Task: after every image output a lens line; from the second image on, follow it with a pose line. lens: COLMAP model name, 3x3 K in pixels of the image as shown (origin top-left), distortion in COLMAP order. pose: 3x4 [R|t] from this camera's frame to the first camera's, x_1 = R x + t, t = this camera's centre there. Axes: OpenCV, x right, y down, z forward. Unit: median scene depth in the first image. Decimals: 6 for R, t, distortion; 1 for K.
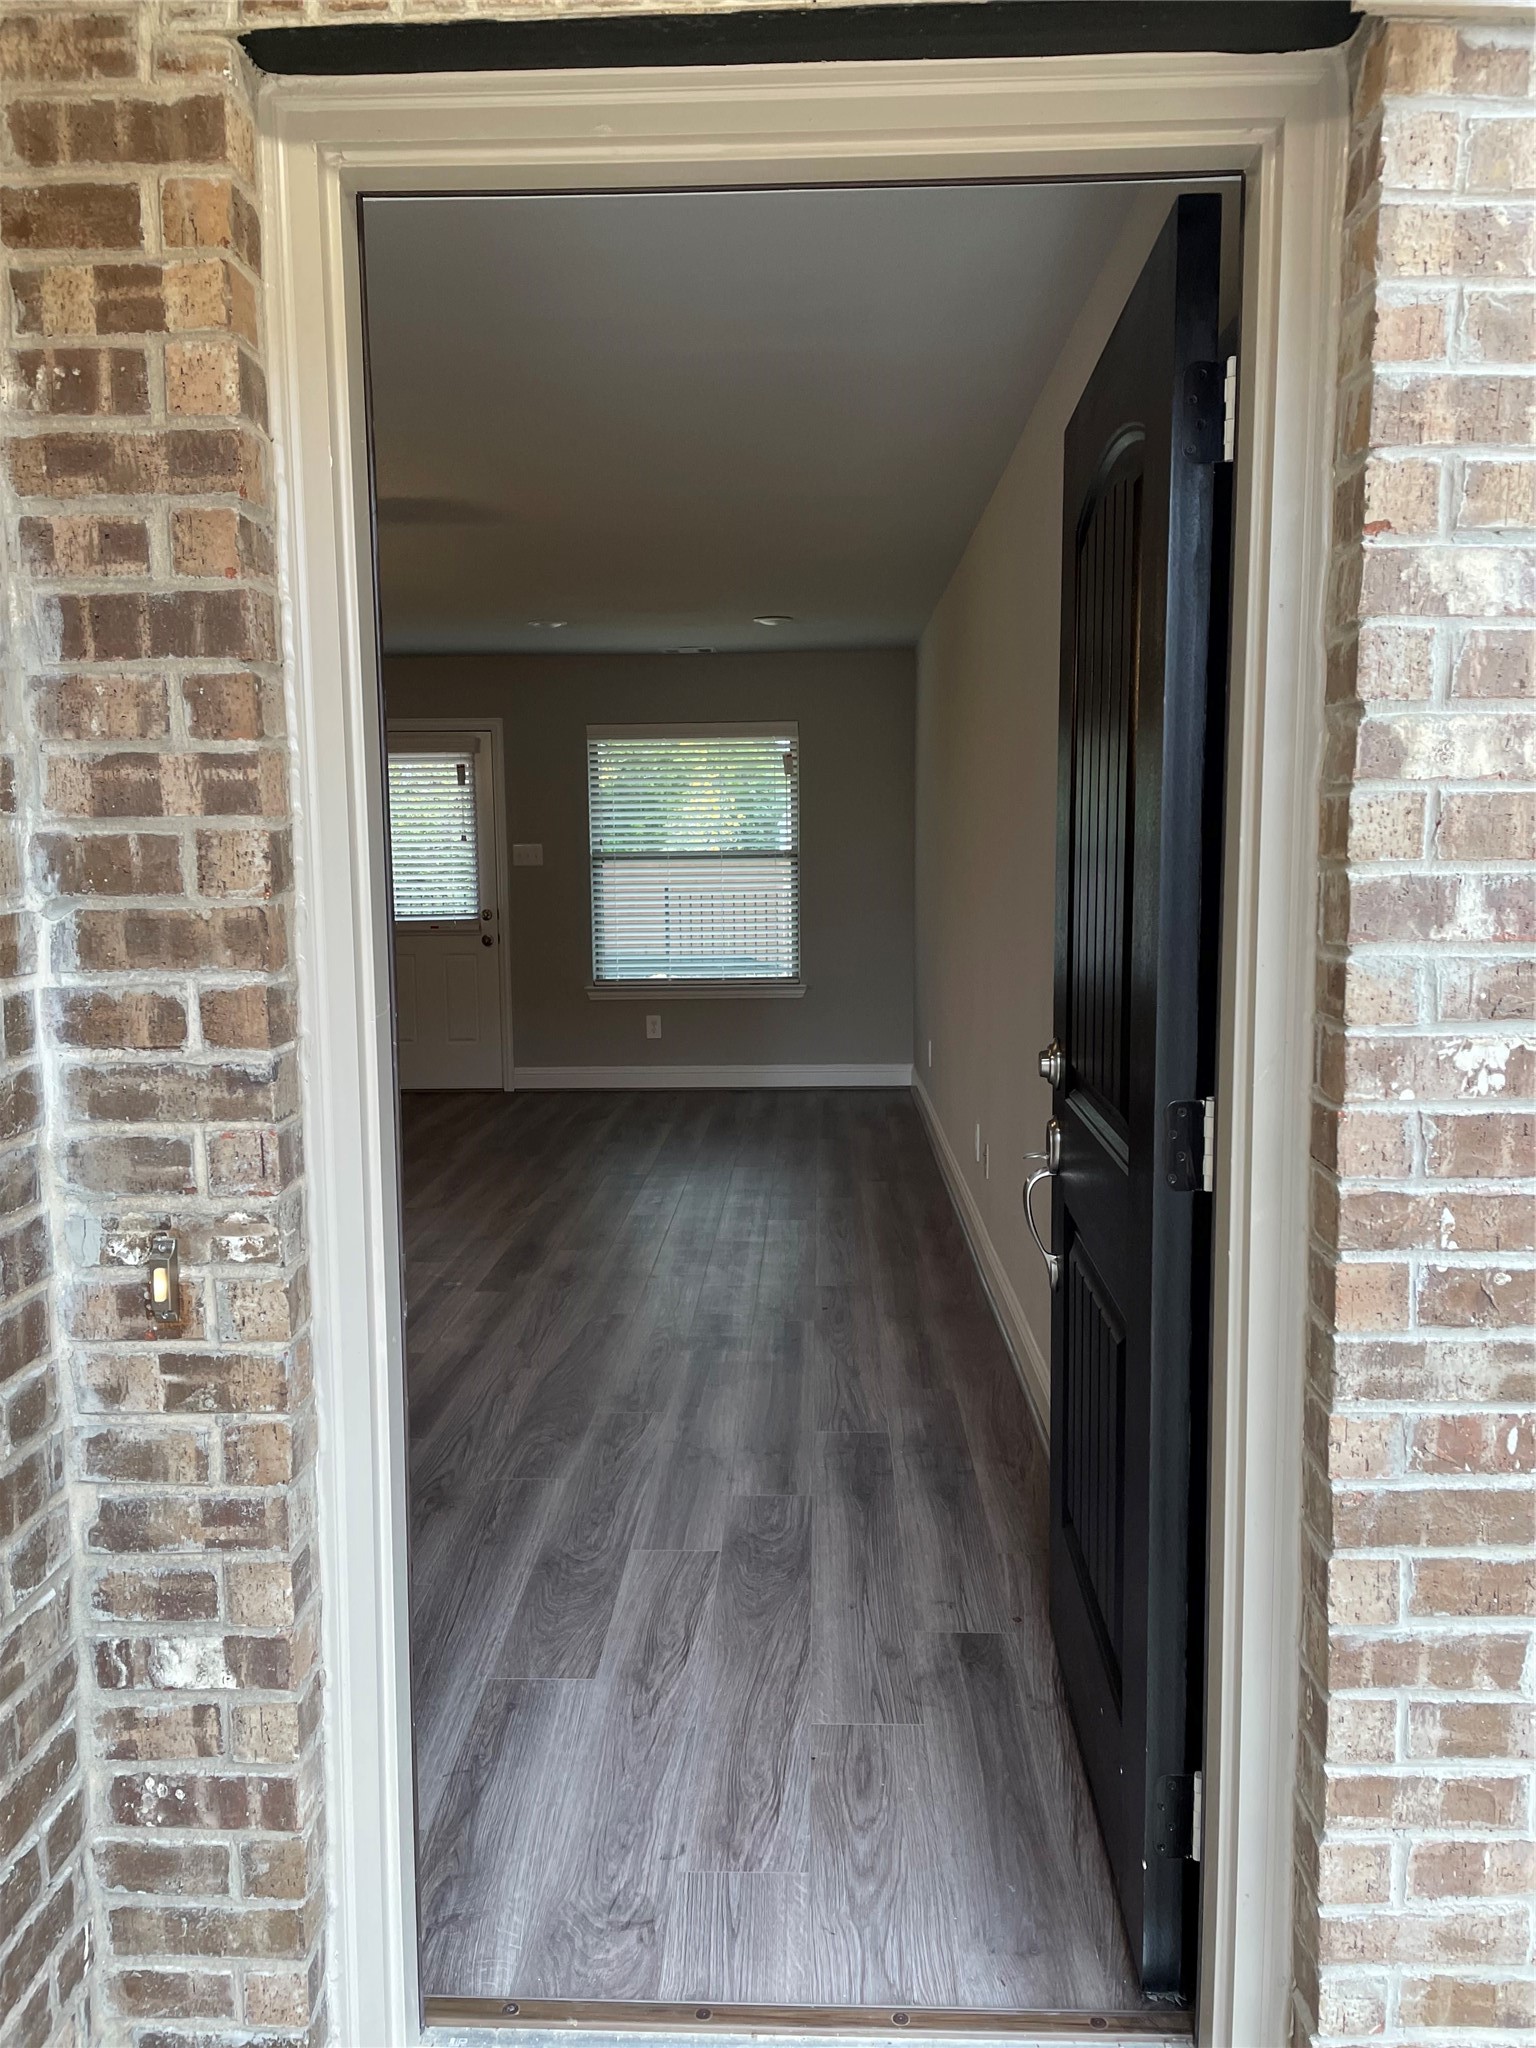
lens RADIAL K [[1529.4, 0, 787.9], [0, 1529.4, 1026.3], [0, 0, 1]] dist [0.080086, -0.102768]
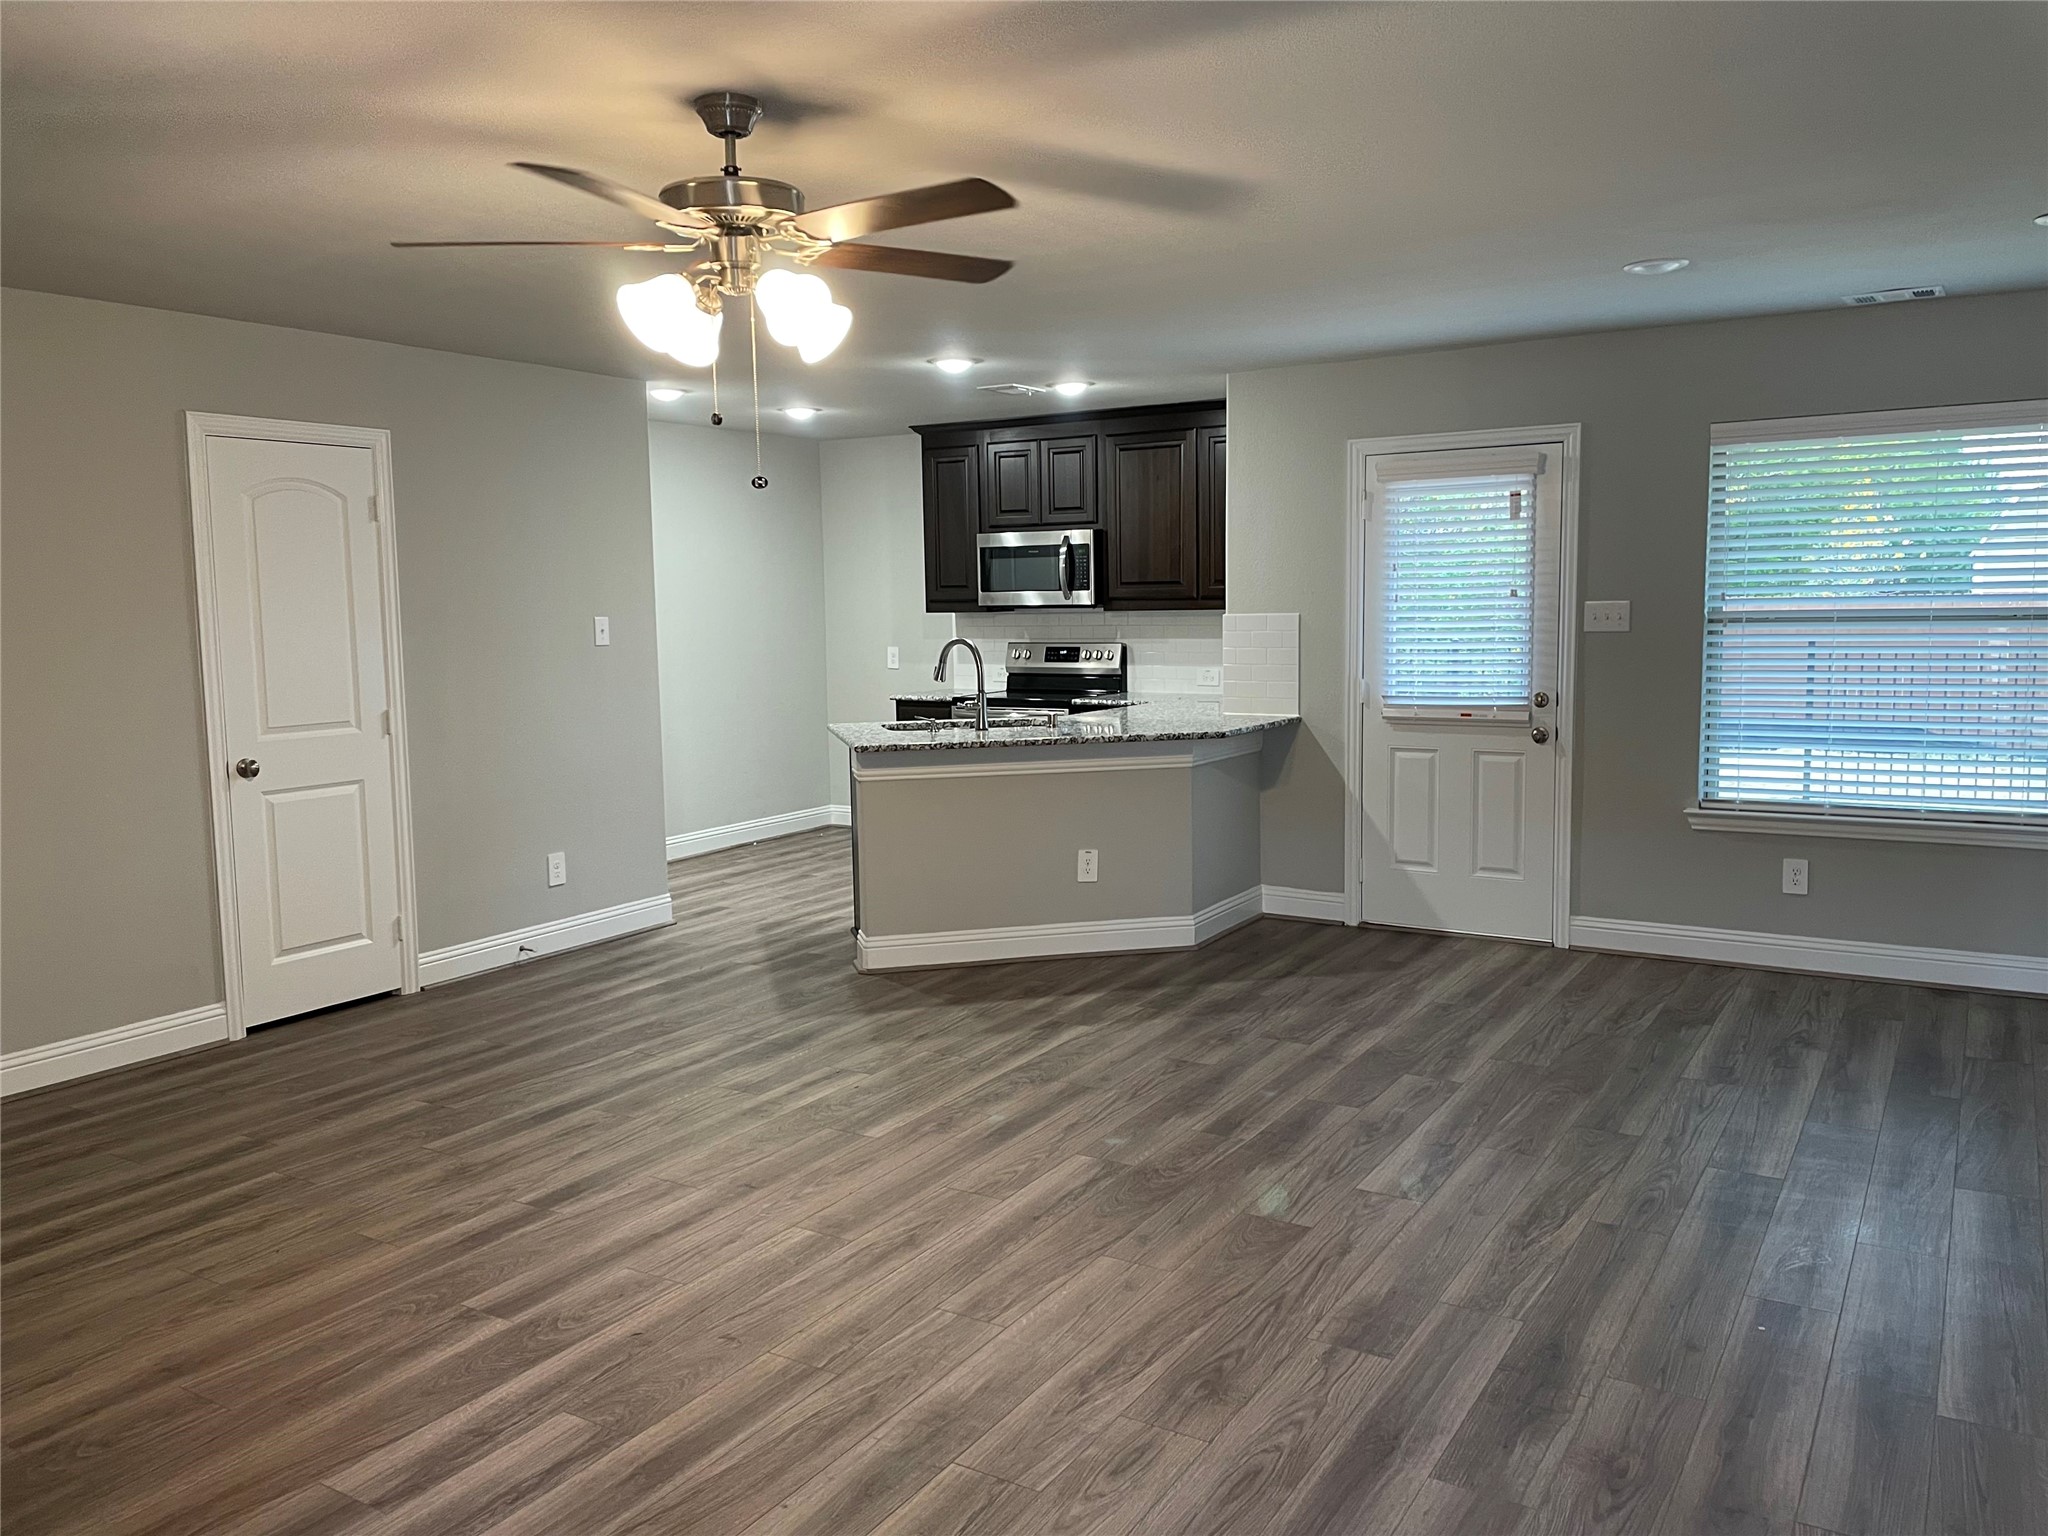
lens RADIAL K [[1529.4, 0, 1041.6], [0, 1529.4, 750.6], [0, 0, 1]] dist [0.080086, -0.102768]
pose [[0.862331, 0.046984, -0.504160, -0.056676], [-0.050332, 0.998708, 0.006984, -0.070447], [0.503837, 0.019353, 0.863582, 0.437922]]
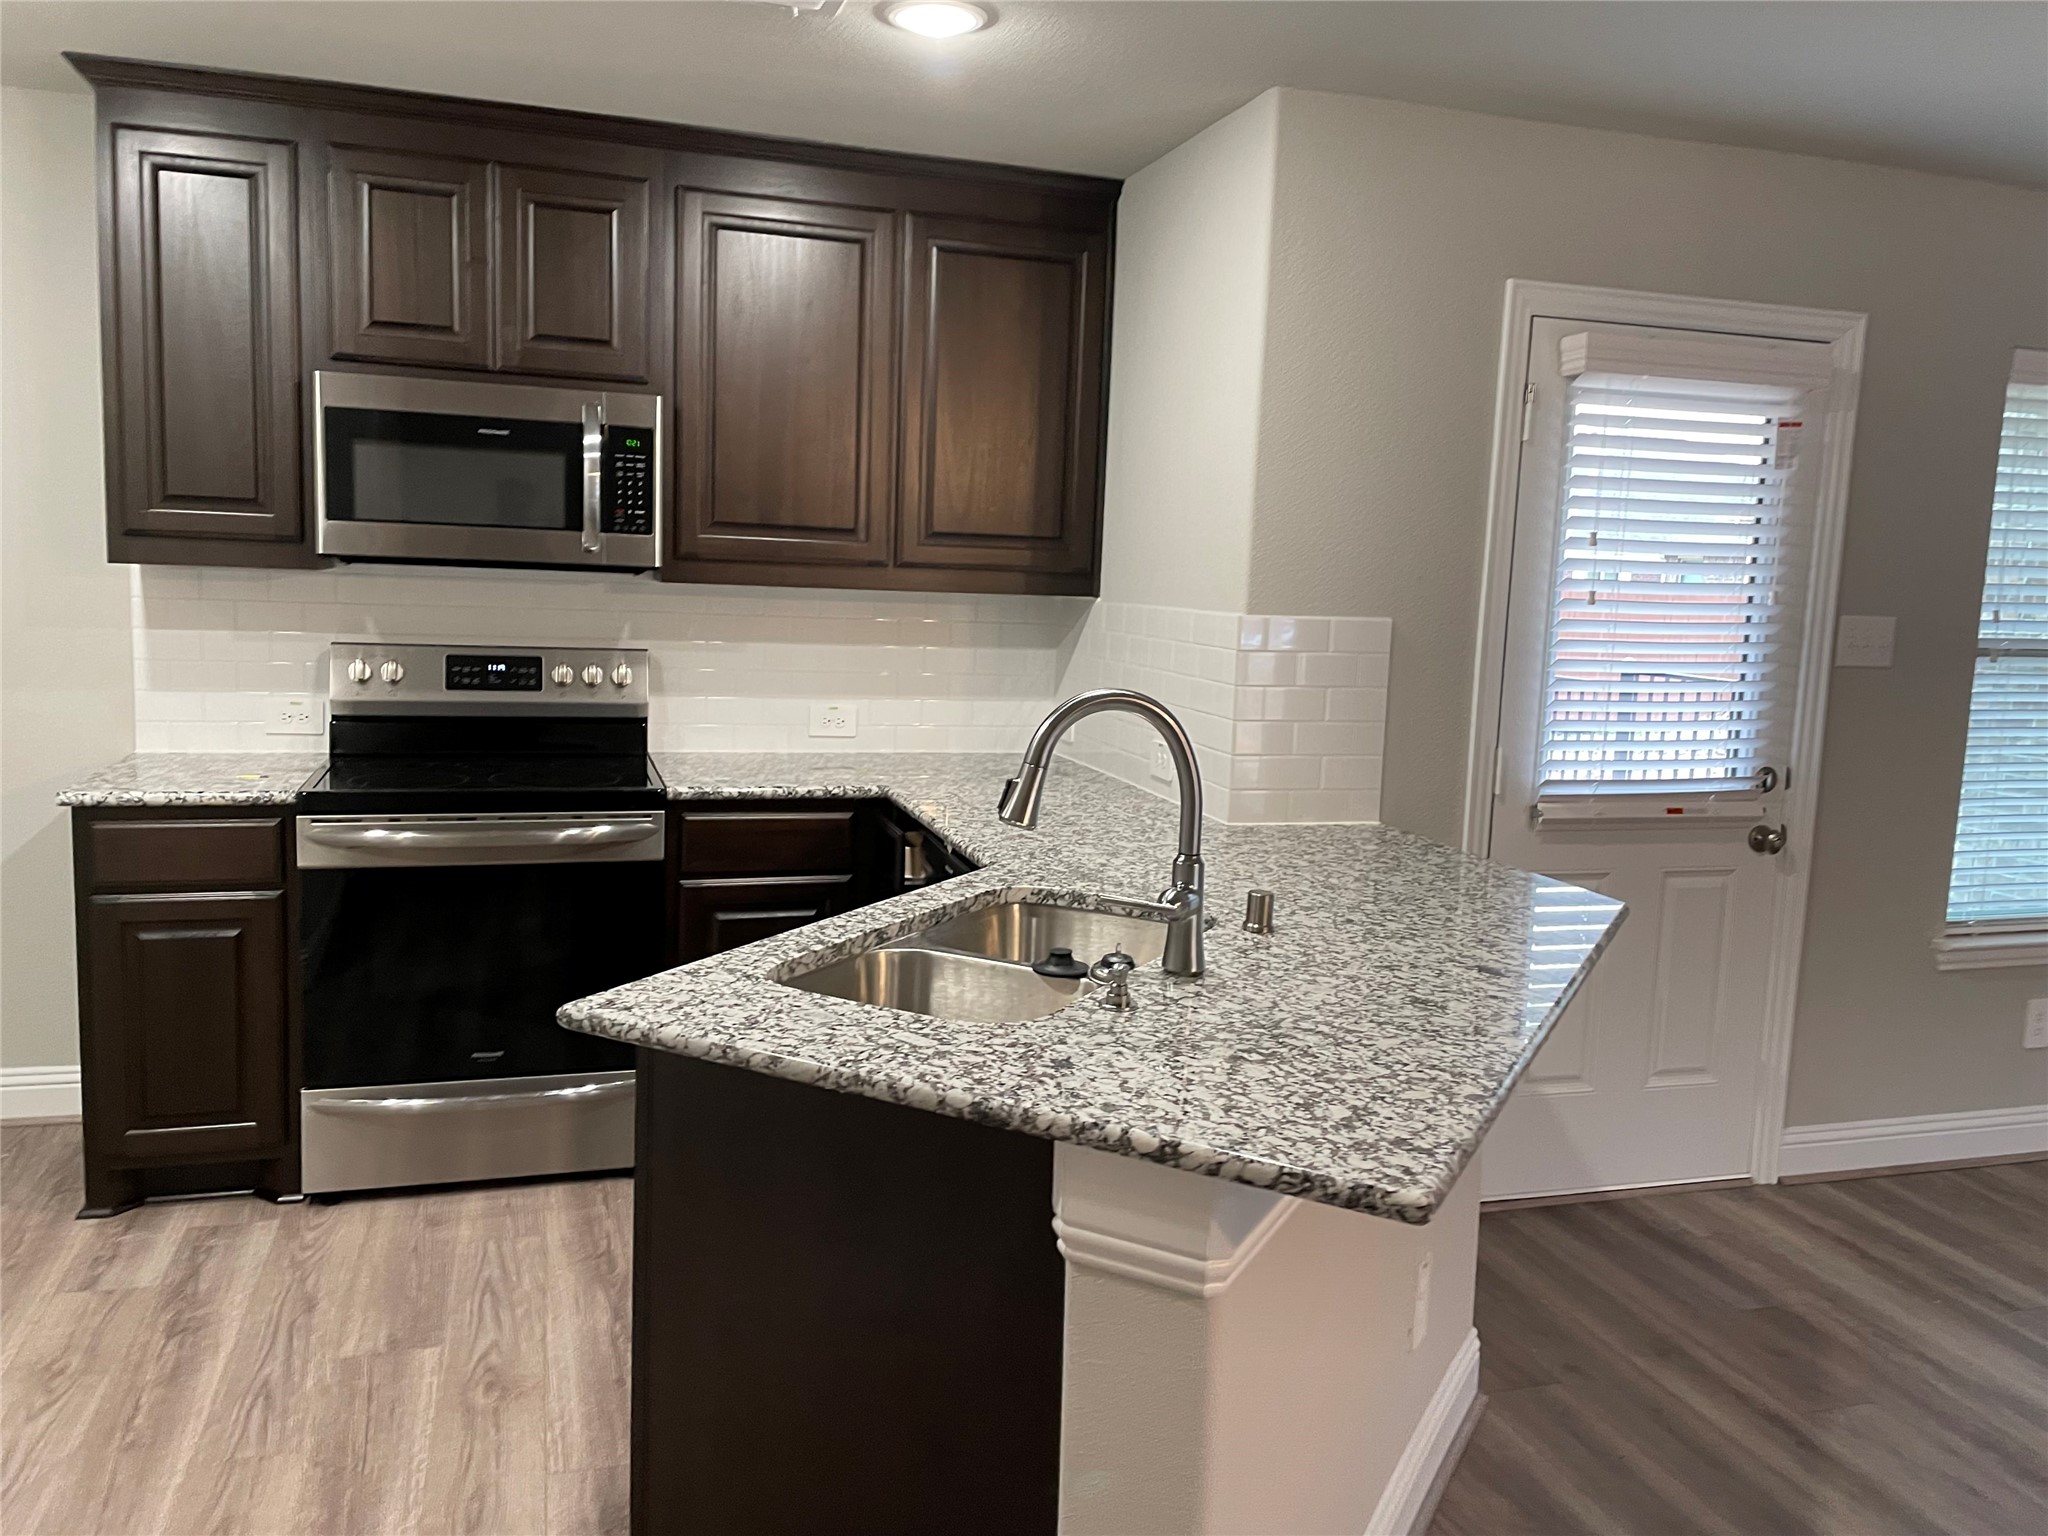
lens RADIAL K [[1529.4, 0, 1020.3], [0, 1529.4, 753.7], [0, 0, 1]] dist [0.080086, -0.102768]
pose [[0.947293, 0.006779, 0.320297, -0.885804], [-0.011395, 0.999856, 0.012540, -0.138429], [-0.320166, -0.015529, 0.947234, 1.106358]]
